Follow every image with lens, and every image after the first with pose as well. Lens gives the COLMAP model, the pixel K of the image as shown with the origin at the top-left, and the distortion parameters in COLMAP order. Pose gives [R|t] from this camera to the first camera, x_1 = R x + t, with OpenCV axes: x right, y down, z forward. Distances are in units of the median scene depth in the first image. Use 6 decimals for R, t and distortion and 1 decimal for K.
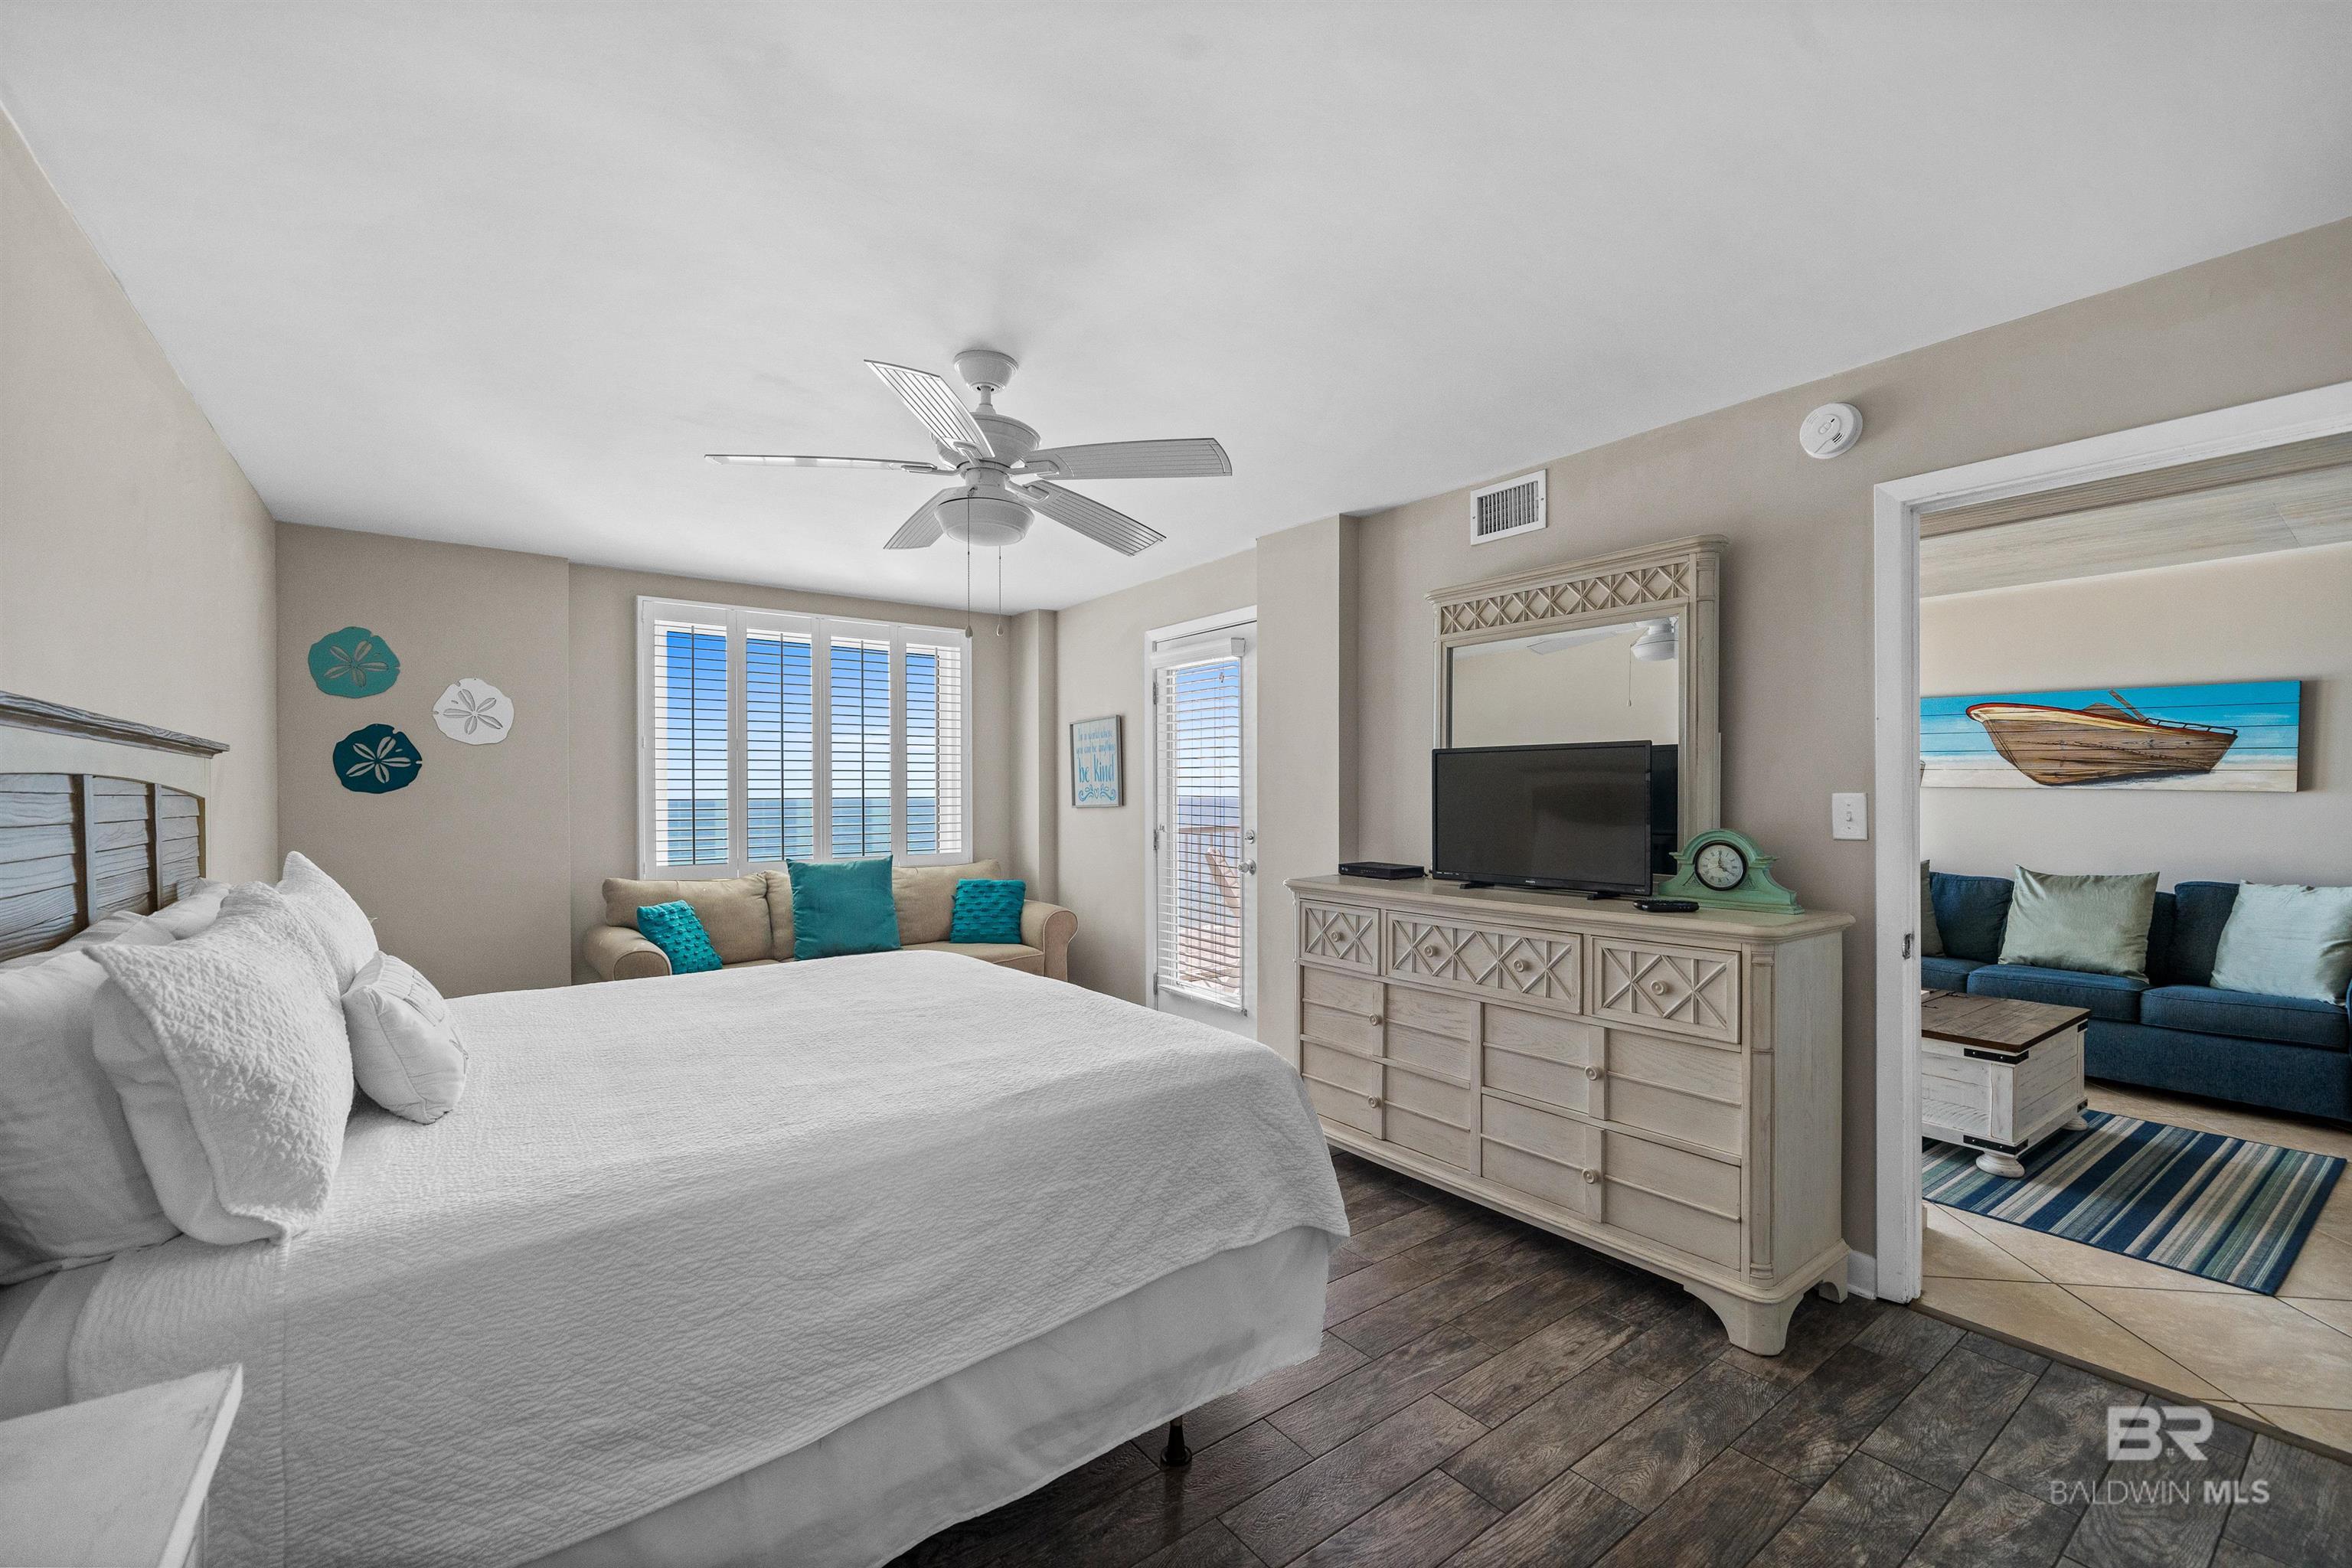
lens RADIAL K [[967.0, 0, 1179.9], [0, 967.0, 797.7], [0, 0, 1]] dist [0.001285, 0.000134]
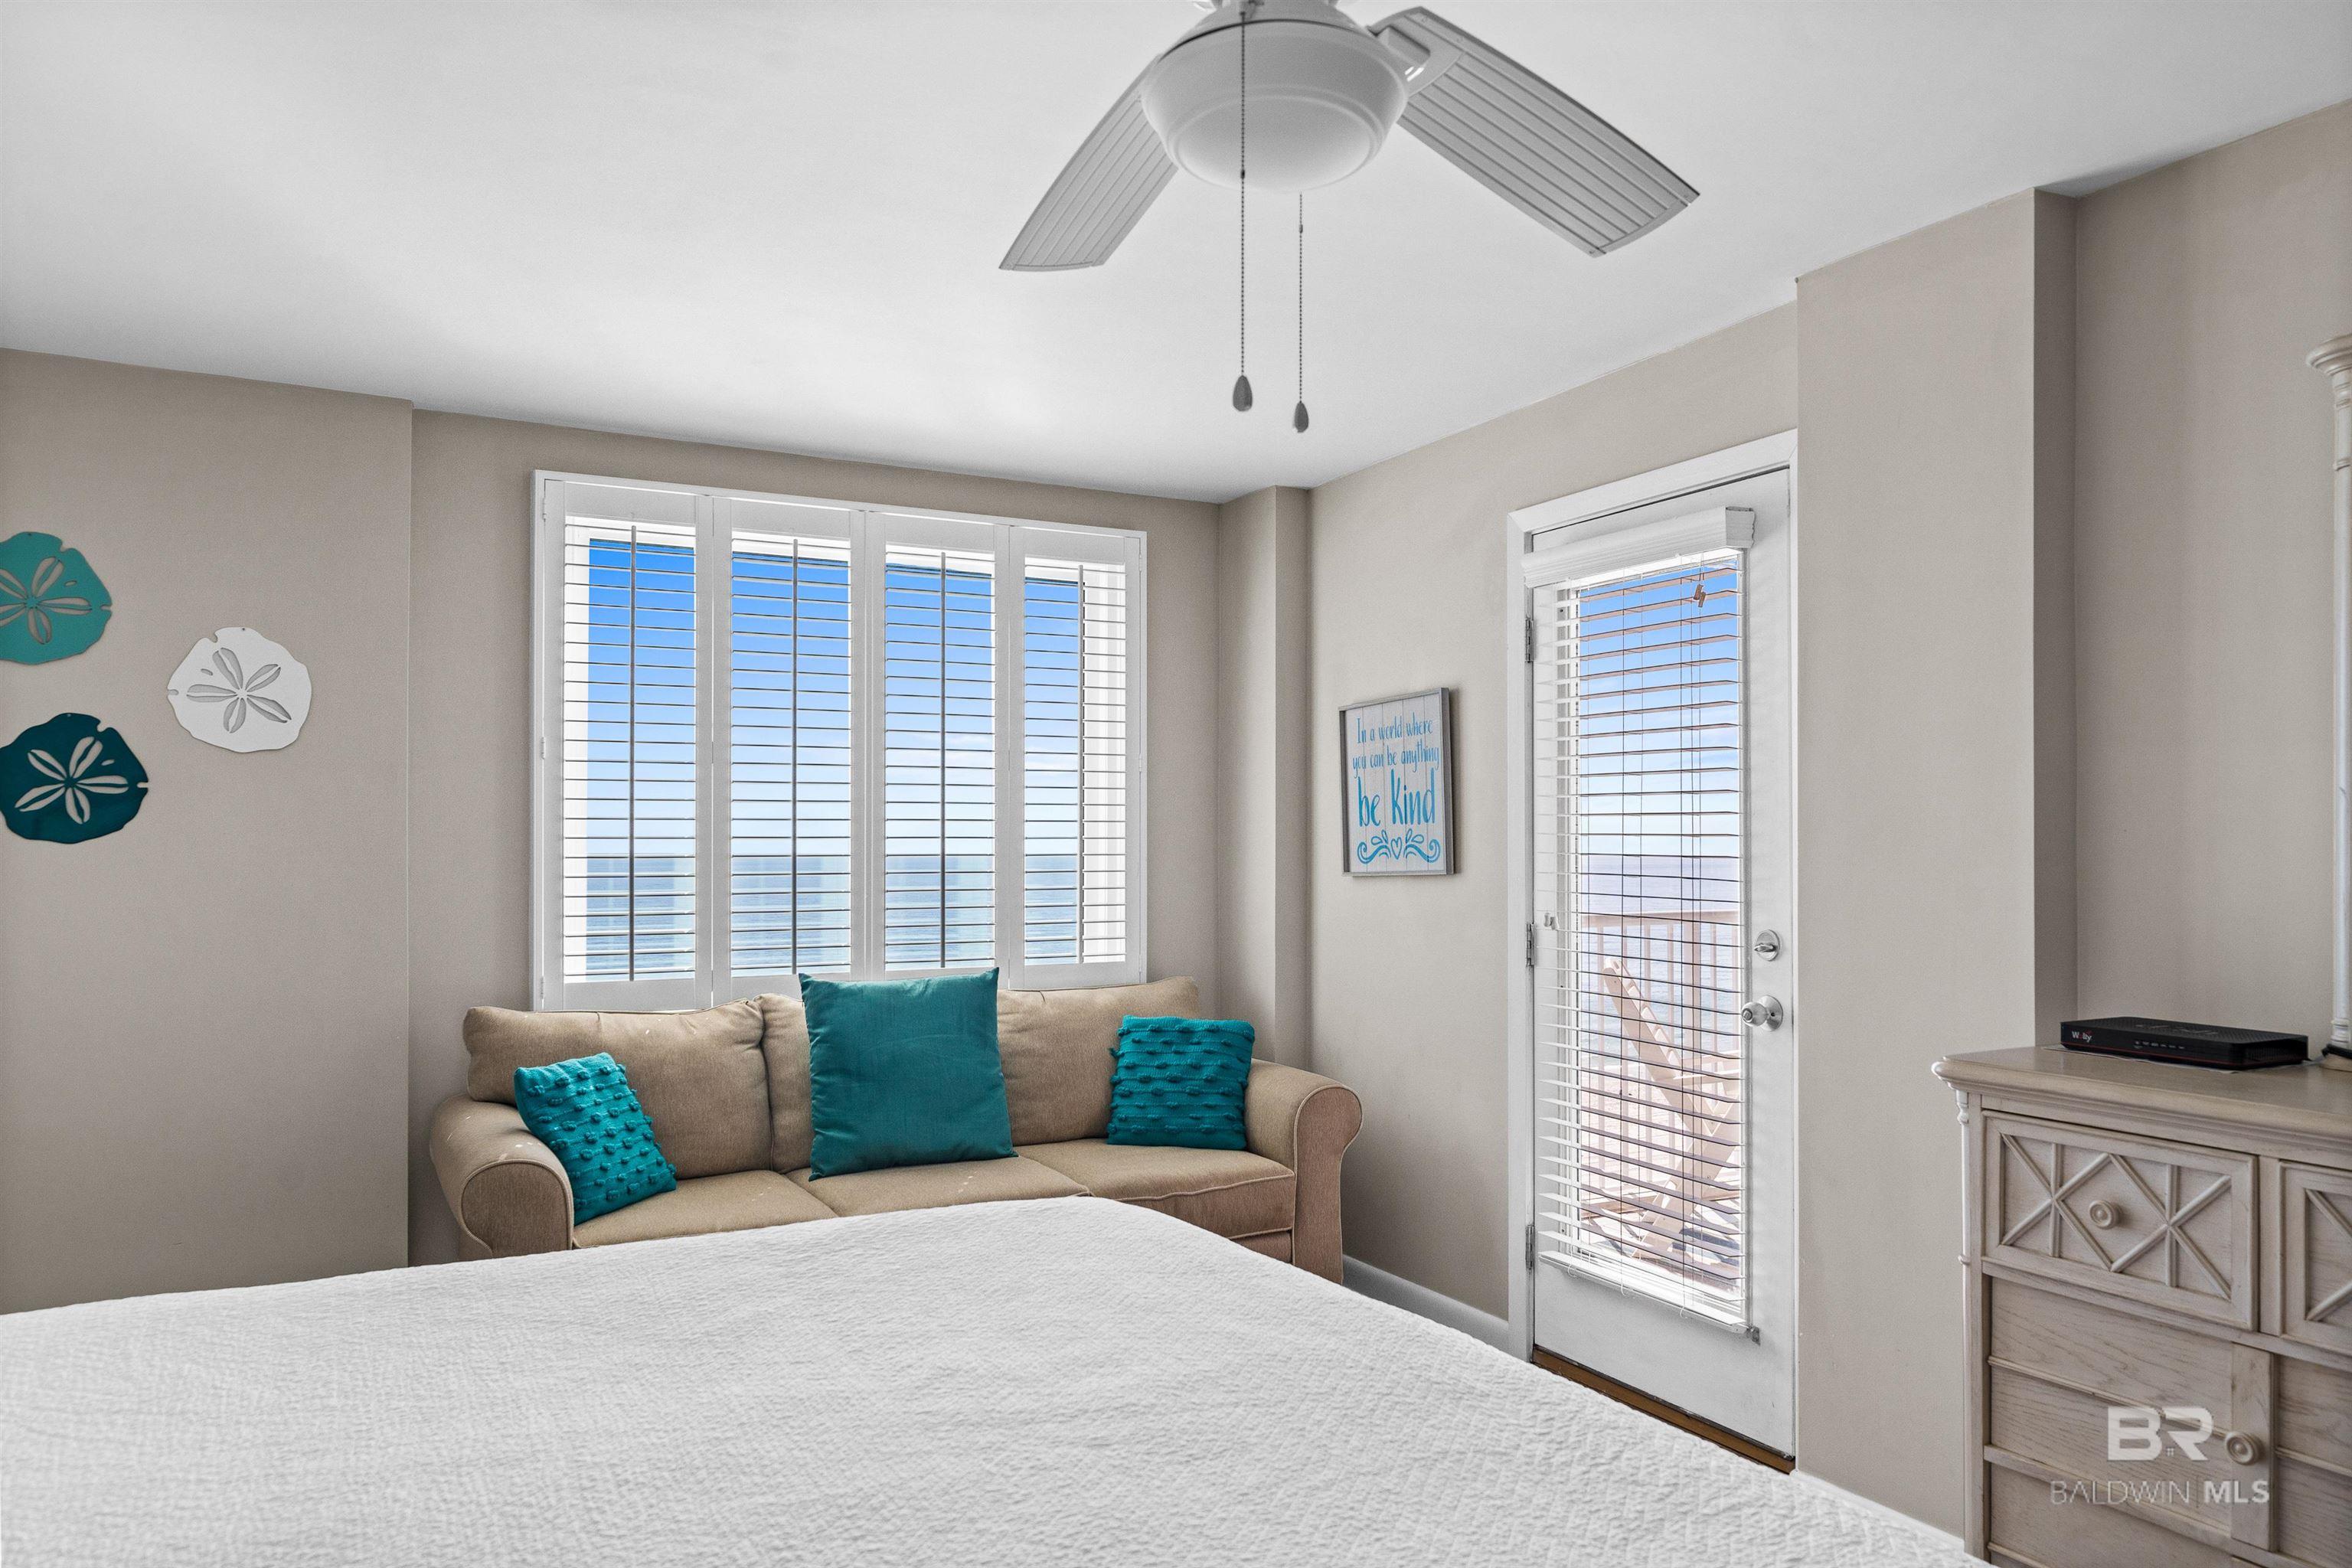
lens RADIAL K [[1587.7, 0, 1176.8], [0, 1587.7, 832.8], [0, 0, 1]] dist [0.004025, 0.001208]
pose [[0.986023, 0.002119, -0.166598, -0.078759], [-0.004452, 0.999897, -0.013633, -0.000947], [0.166552, 0.014184, 0.985931, 0.230035]]
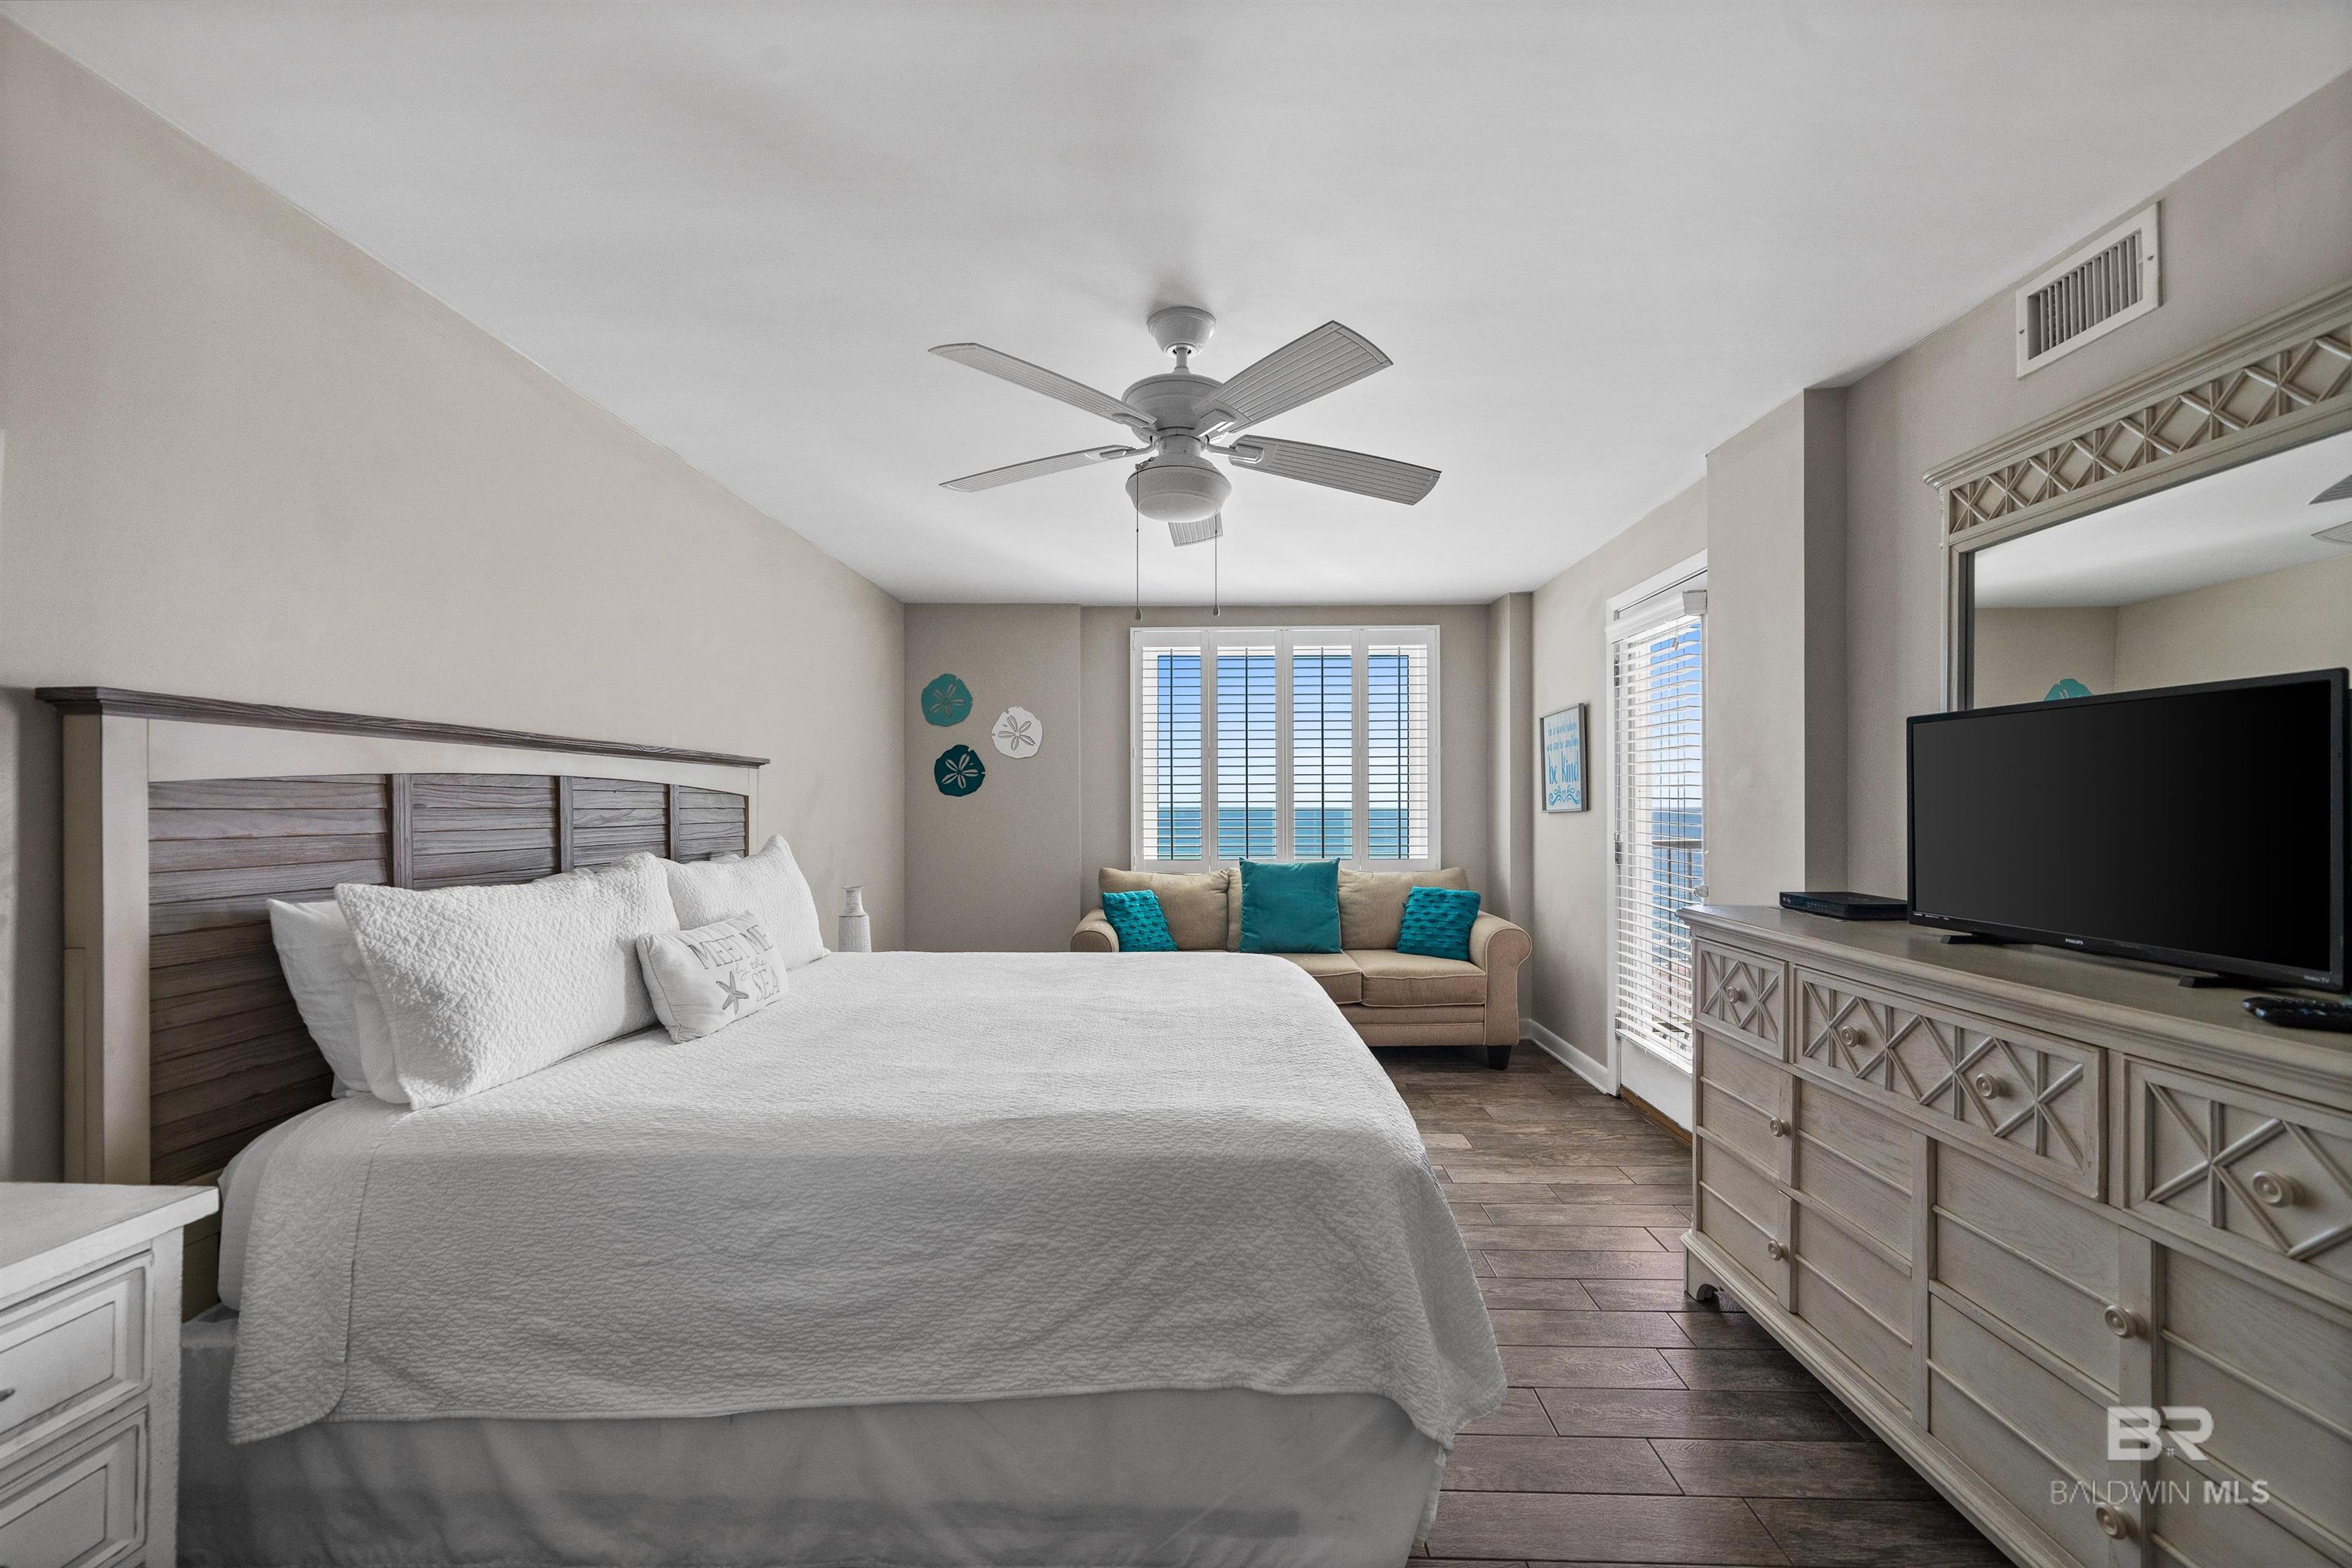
lens RADIAL K [[924.8, 0, 1177.1], [0, 924.8, 801.3], [0, 0, 1]] dist [-0.000715, -0.000190]
pose [[0.781962, 0.000225, -0.623326, 0.202162], [-0.004124, 0.999980, -0.004812, 0.006972], [0.623313, 0.006333, 0.781947, 0.179031]]
